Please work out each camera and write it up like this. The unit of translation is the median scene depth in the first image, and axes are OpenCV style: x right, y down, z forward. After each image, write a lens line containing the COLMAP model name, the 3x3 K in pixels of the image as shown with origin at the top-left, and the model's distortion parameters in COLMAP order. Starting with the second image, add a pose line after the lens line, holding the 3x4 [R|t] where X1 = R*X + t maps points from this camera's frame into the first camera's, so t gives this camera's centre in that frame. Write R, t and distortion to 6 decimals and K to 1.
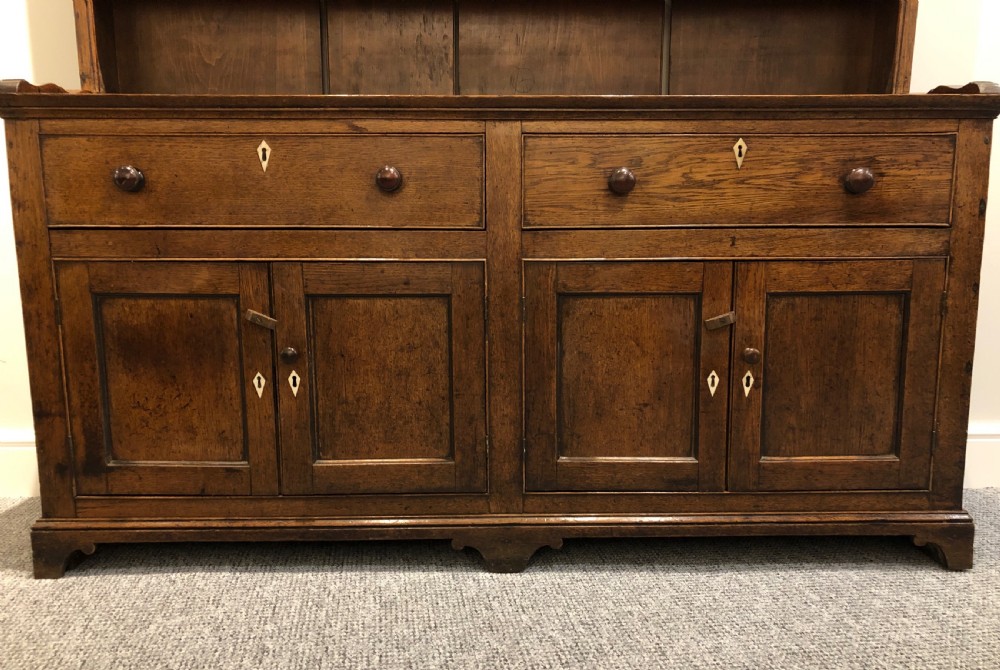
lens RADIAL K [[821.8, 0, 506.6], [0, 821.8, 366.1], [0, 0, 1]] dist [0.042417, -0.051784]
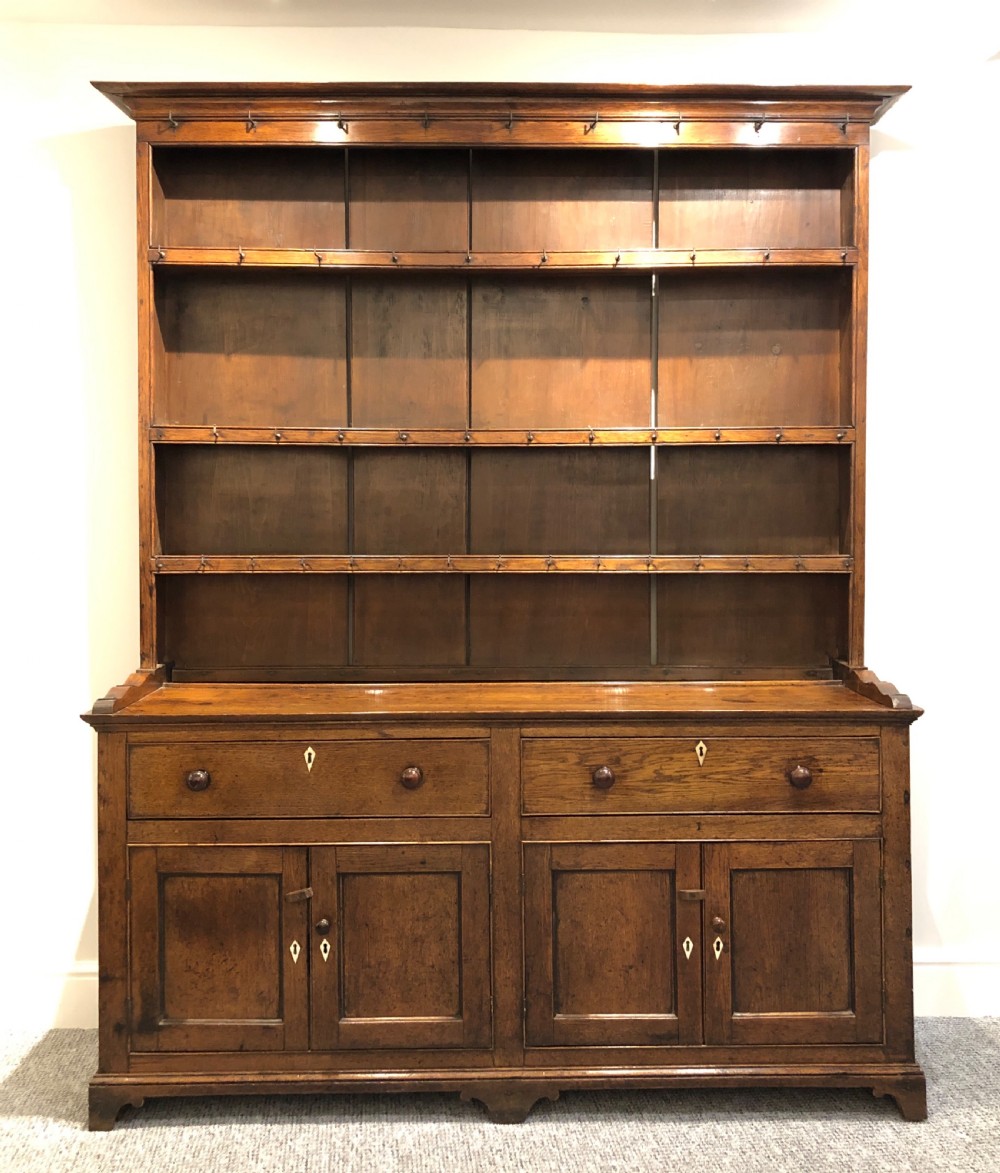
lens RADIAL K [[1183.0, 0, 525.1], [0, 1183.0, 513.6], [0, 0, 1]] dist [0.021222, 0.000000]
pose [[0.999996, -0.001561, -0.002412, 0.028594], [0.001155, 0.987108, -0.160053, -0.322581], [0.002631, 0.160049, 0.987105, -0.758165]]
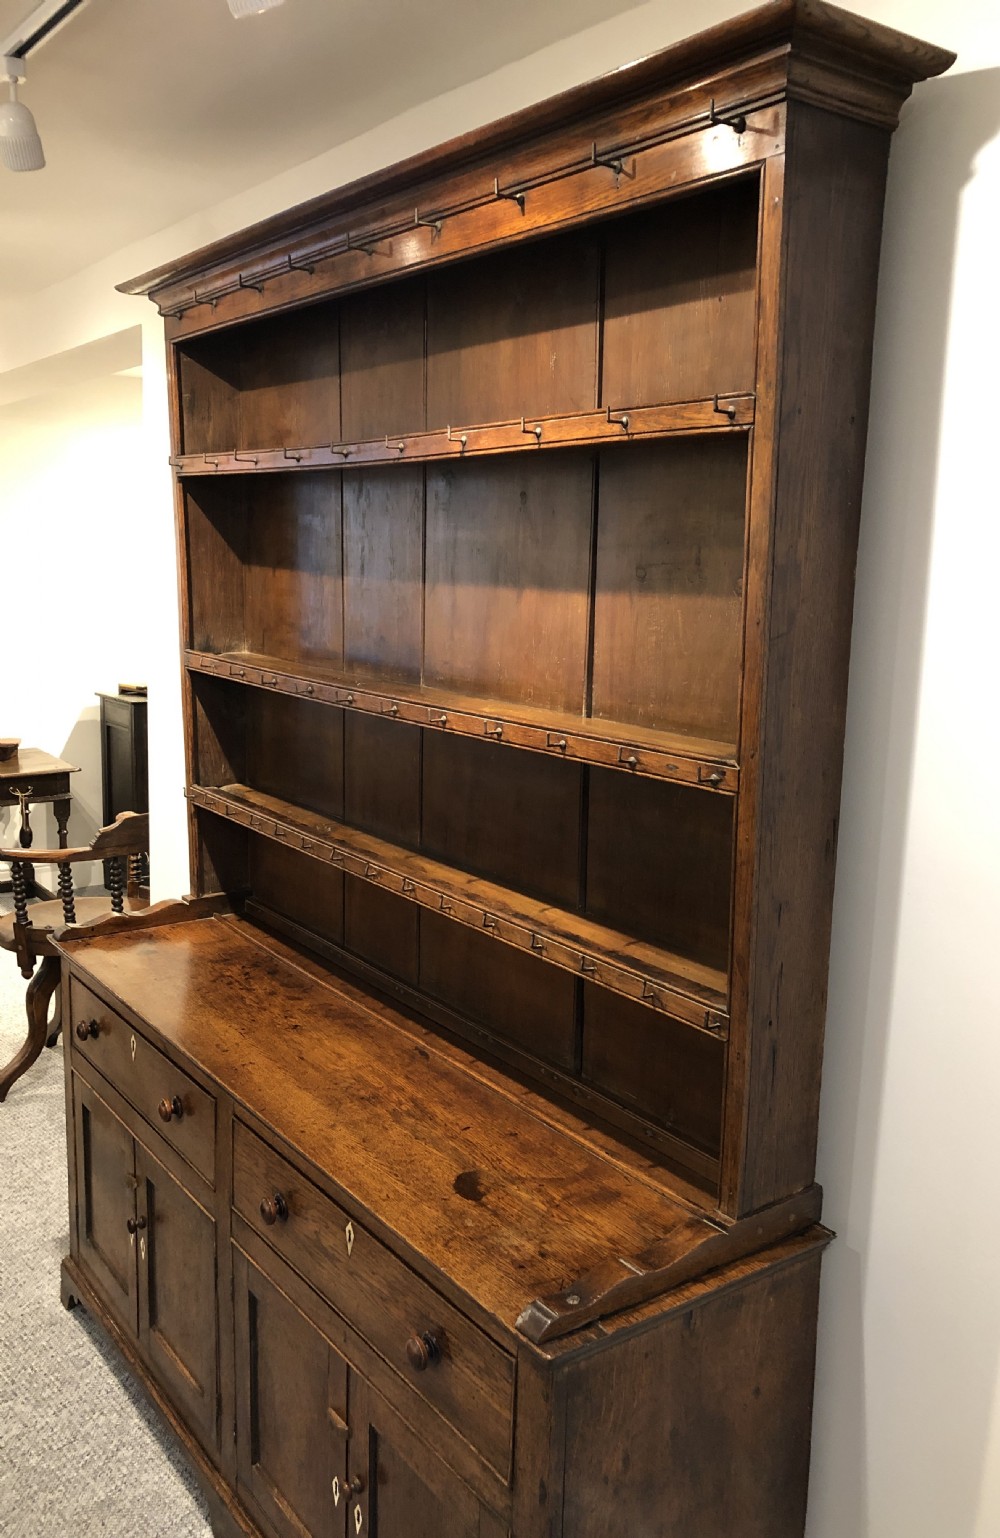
lens RADIAL K [[1251.7, 0, 497.1], [0, 1251.7, 774.8], [0, 0, 1]] dist [0.040982, -0.025963]
pose [[0.575169, 0.158652, -0.802502, 1.248349], [-0.159512, 0.983933, 0.080195, -0.805781], [0.802332, 0.081883, 0.591235, 0.355216]]
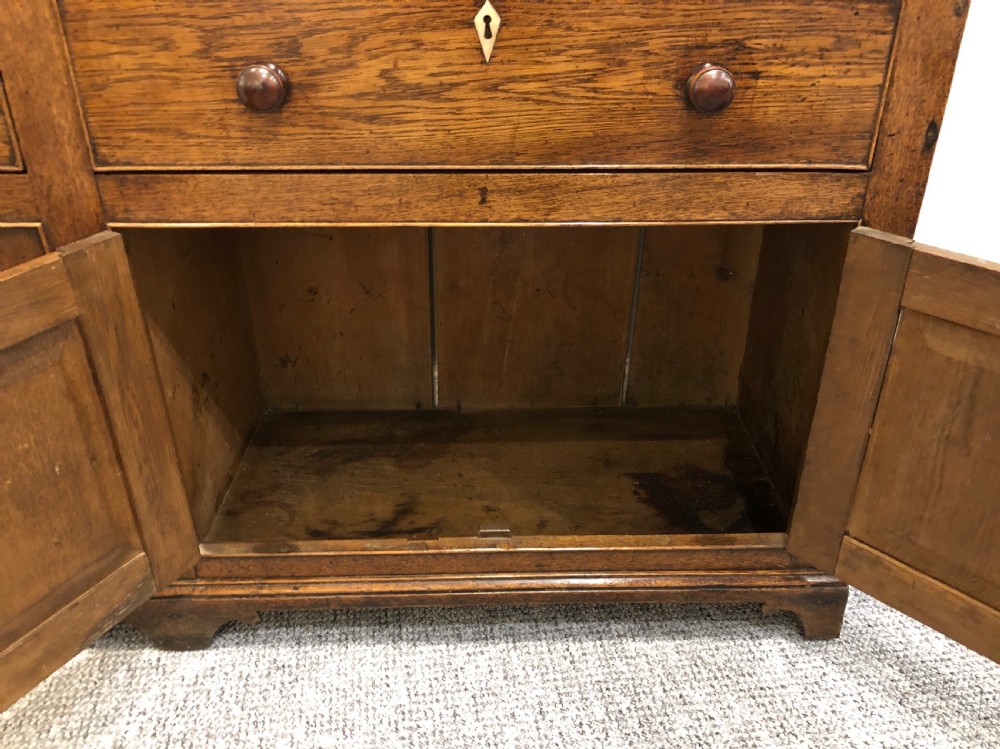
lens RADIAL K [[827.3, 0, 522.6], [0, 827.3, 366.2], [0, 0, 1]] dist [-0.002081, 0.019878]
pose [[0.999885, 0.004016, 0.014622, 0.293777], [-0.008666, 0.942622, 0.333749, -0.229698], [-0.012442, -0.333838, 0.942548, 0.430365]]
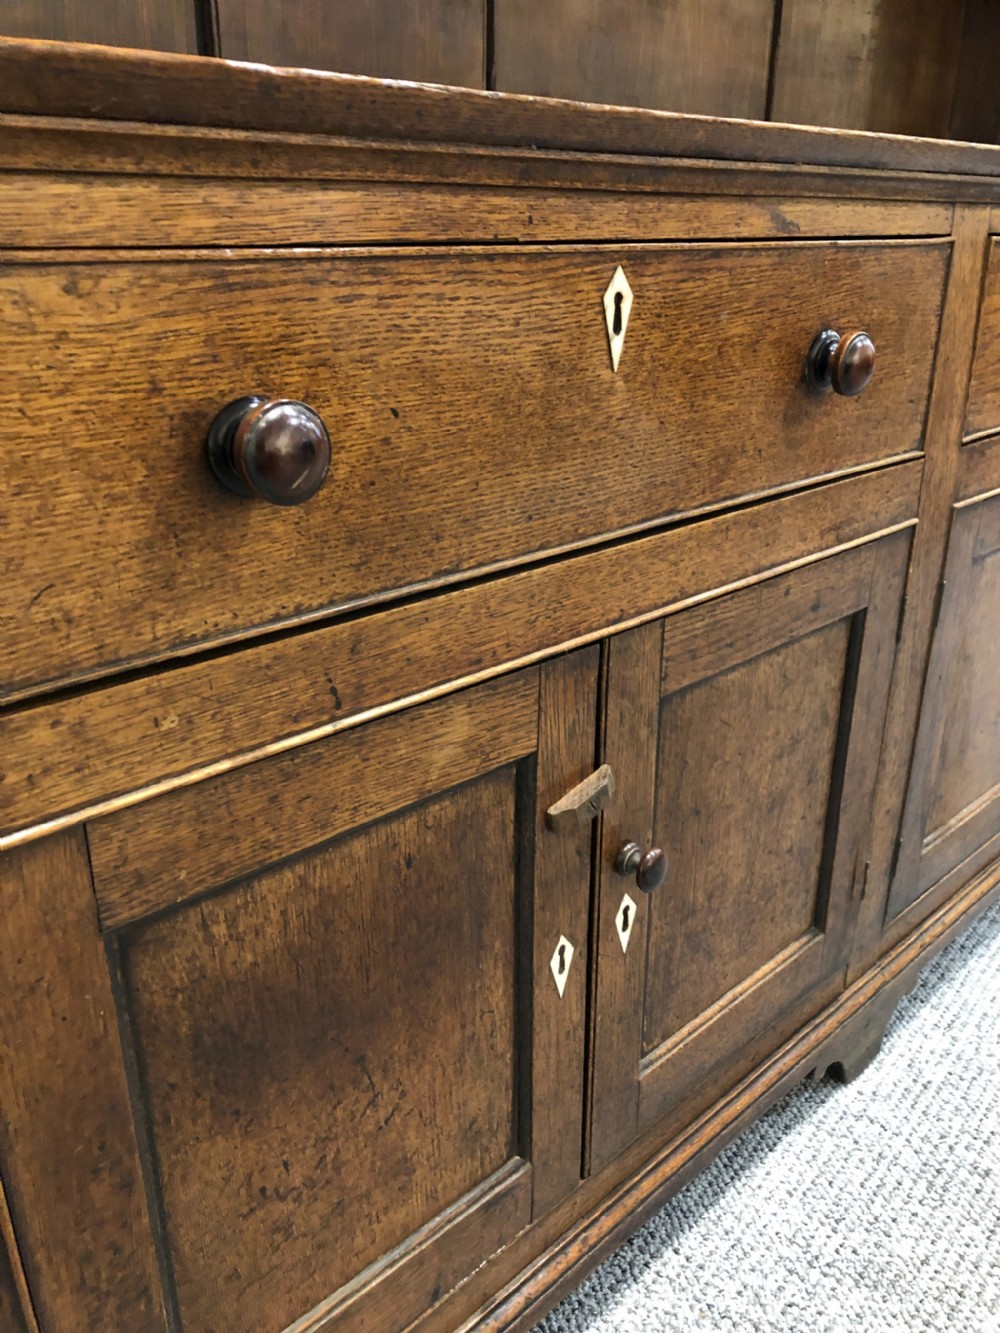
lens RADIAL K [[1102.8, 0, 512.5], [0, 1102.8, 653.5], [0, 0, 1]] dist [-0.002081, 0.019878]
pose [[0.729997, -0.243680, 0.638533, -0.599231], [0.101220, 0.962523, 0.251603, -0.235153], [-0.675913, -0.119037, 0.727304, 0.692737]]
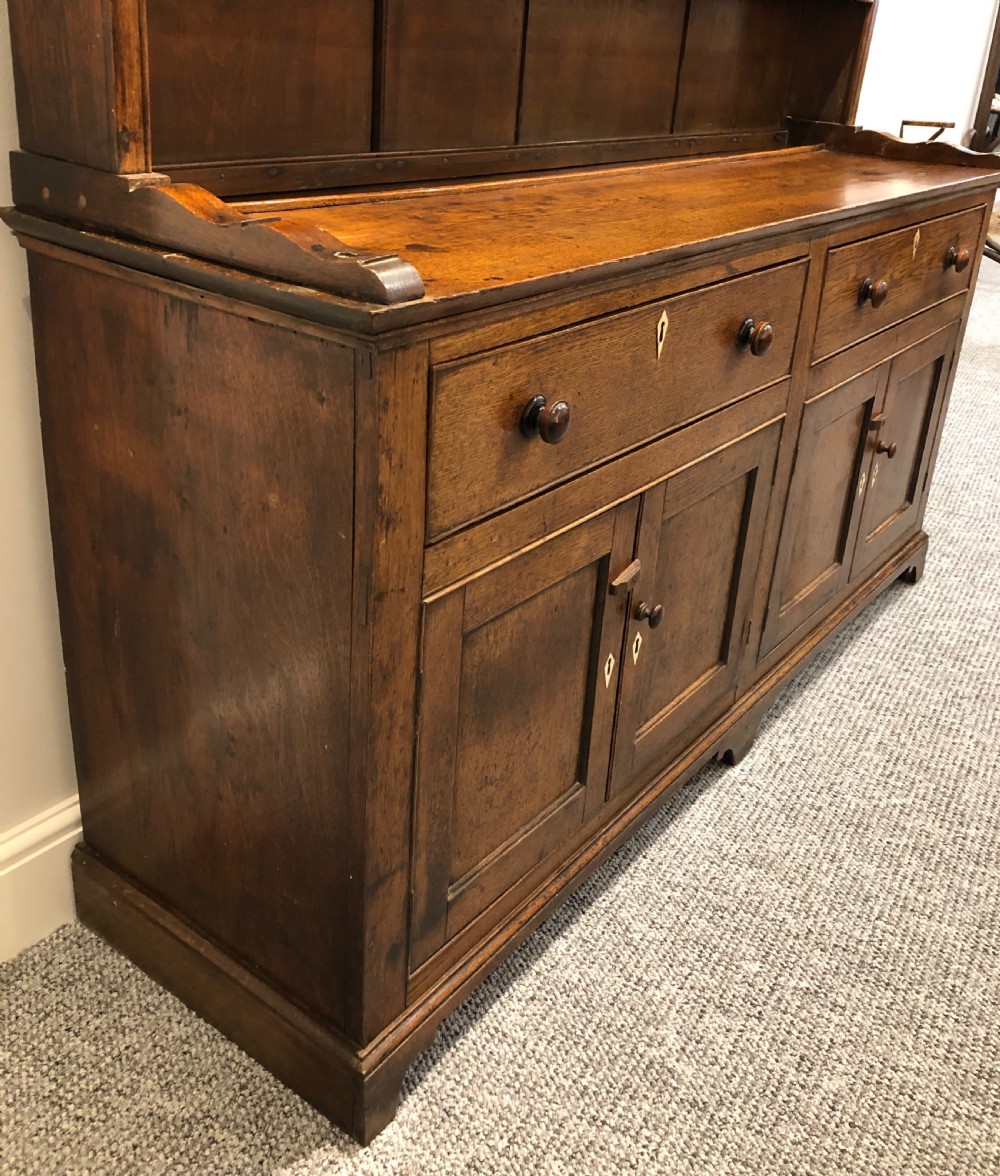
lens RADIAL K [[1141.4, 0, 515.9], [0, 1141.4, 487.4], [0, 0, 1]] dist [0.025356, 0.000000]
pose [[0.608057, -0.260980, 0.749770, -1.001509], [0.057704, 0.956453, 0.286125, -0.384904], [-0.791793, -0.130716, 0.596638, 0.546958]]
